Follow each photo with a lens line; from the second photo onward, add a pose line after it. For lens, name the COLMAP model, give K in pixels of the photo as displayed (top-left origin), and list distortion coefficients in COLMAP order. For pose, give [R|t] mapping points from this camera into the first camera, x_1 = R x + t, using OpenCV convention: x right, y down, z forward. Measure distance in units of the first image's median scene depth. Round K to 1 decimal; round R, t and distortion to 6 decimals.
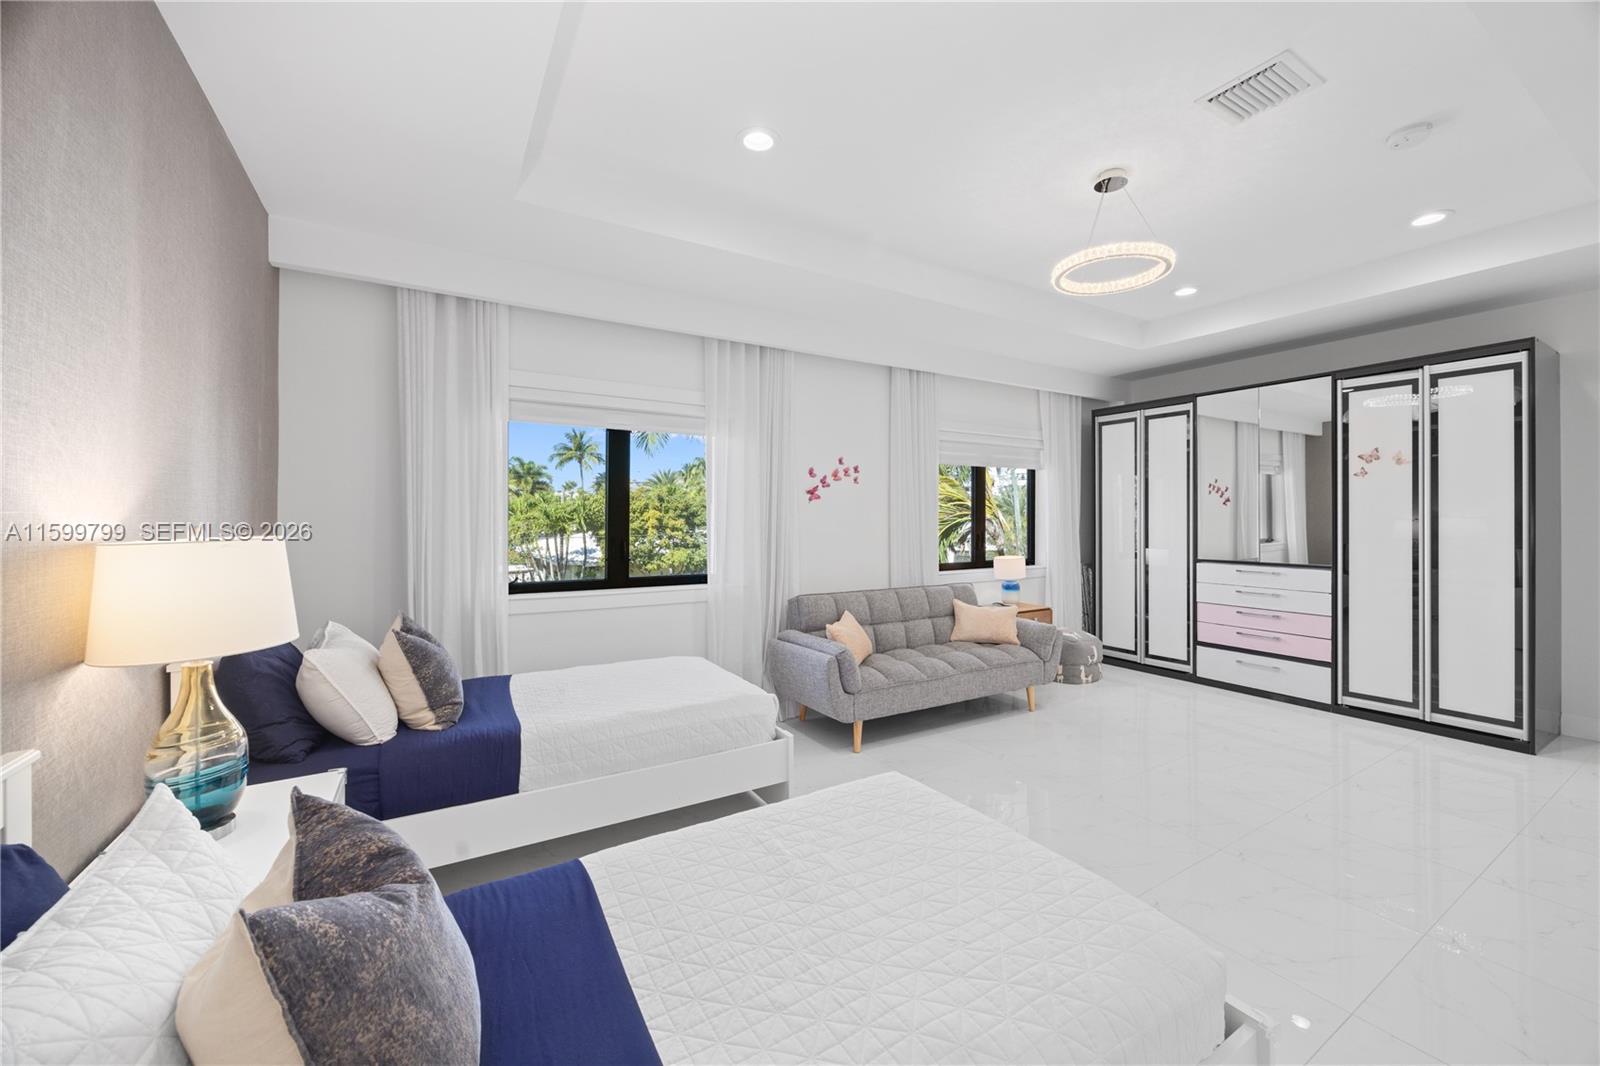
lens RADIAL K [[610.4, 0, 800.0], [0, 610.4, 533.0], [0, 0, 1]] dist [-0.005188, 0.000033]
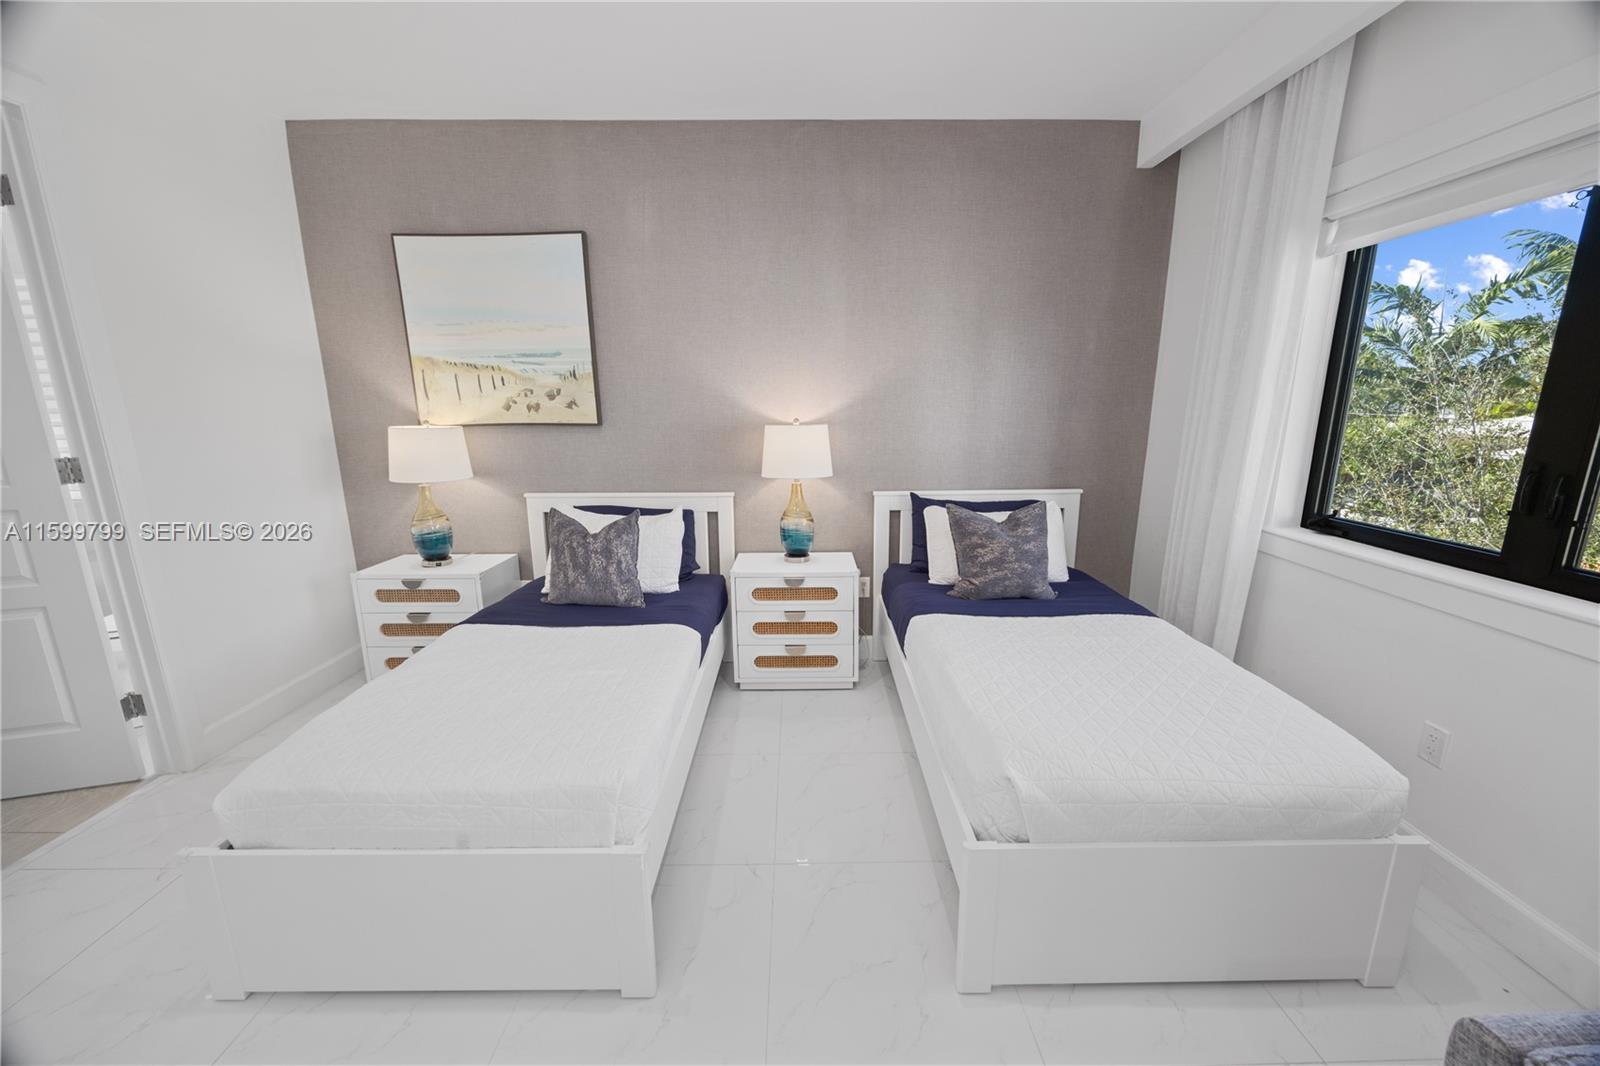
lens RADIAL K [[610.4, 0, 800.0], [0, 610.4, 533.0], [0, 0, 1]] dist [-0.005188, 0.000033]
pose [[-0.494557, 0.184670, -0.849300, 0.261771], [-0.009401, 0.975973, 0.217688, -0.027568], [0.869094, 0.115644, -0.480939, 0.650556]]
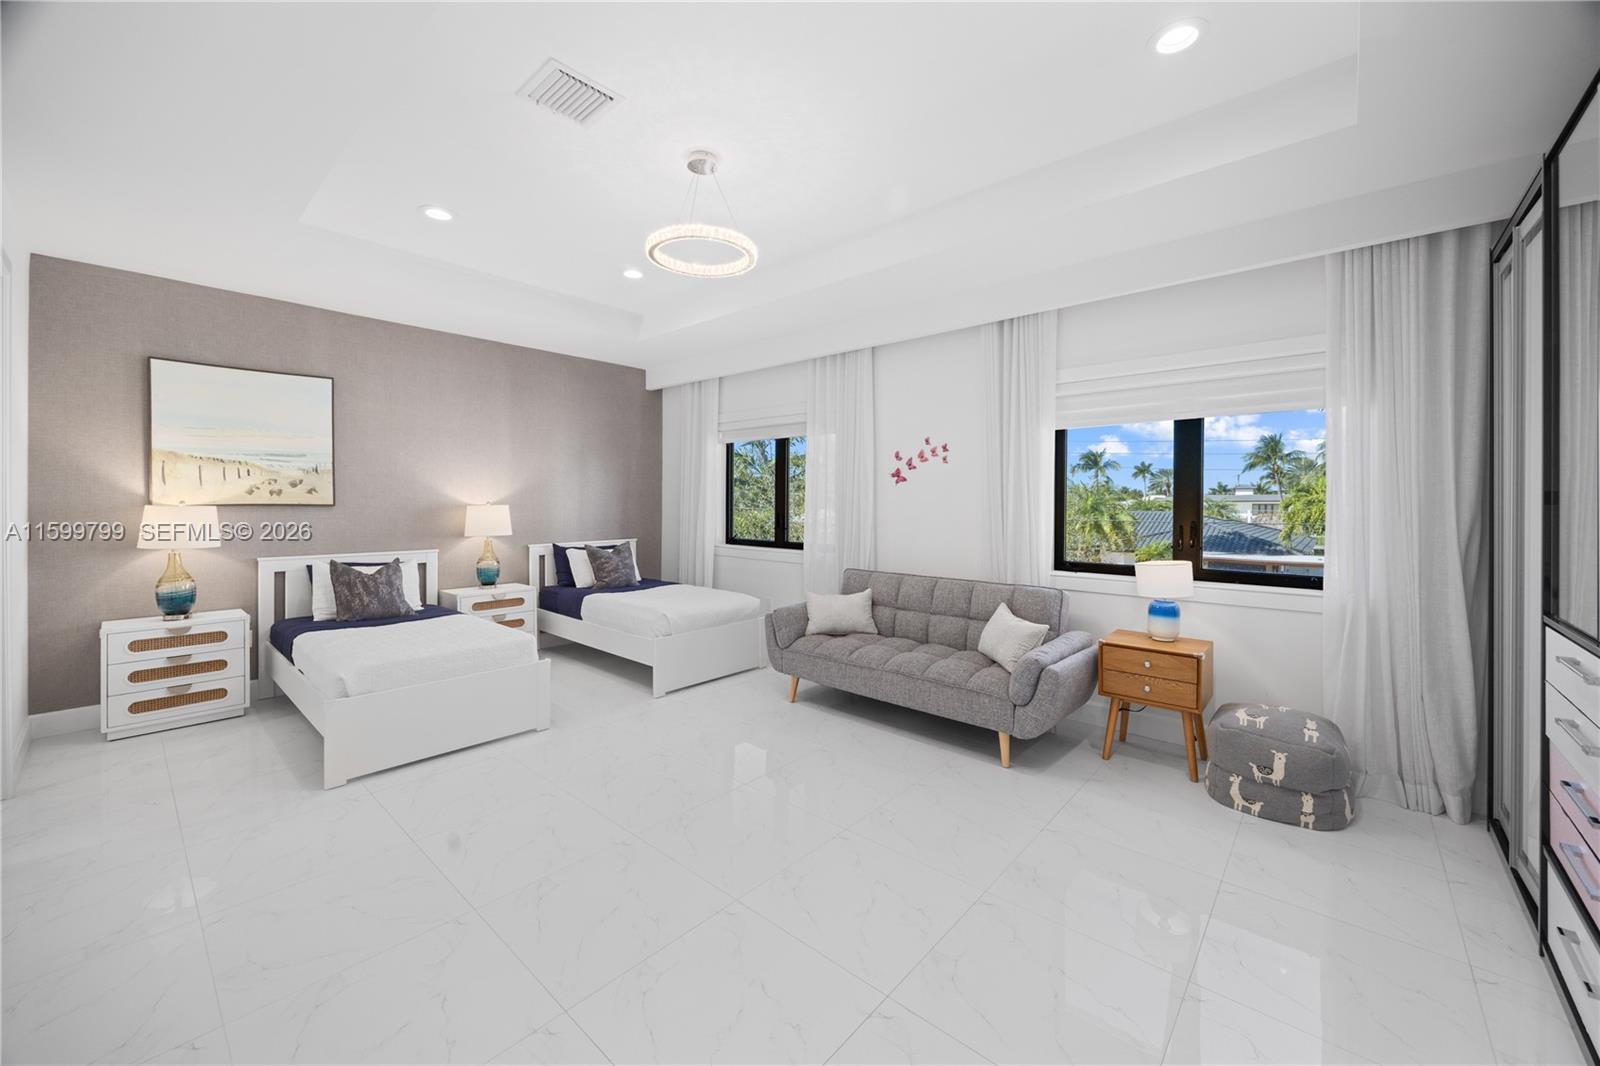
lens RADIAL K [[610.4, 0, 800.0], [0, 610.4, 533.0], [0, 0, 1]] dist [-0.005188, 0.000033]
pose [[0.304105, 0.053406, -0.951140, 0.936562], [-0.023281, 0.998546, 0.048624, -0.014990], [0.952354, 0.007356, 0.304906, 0.517034]]
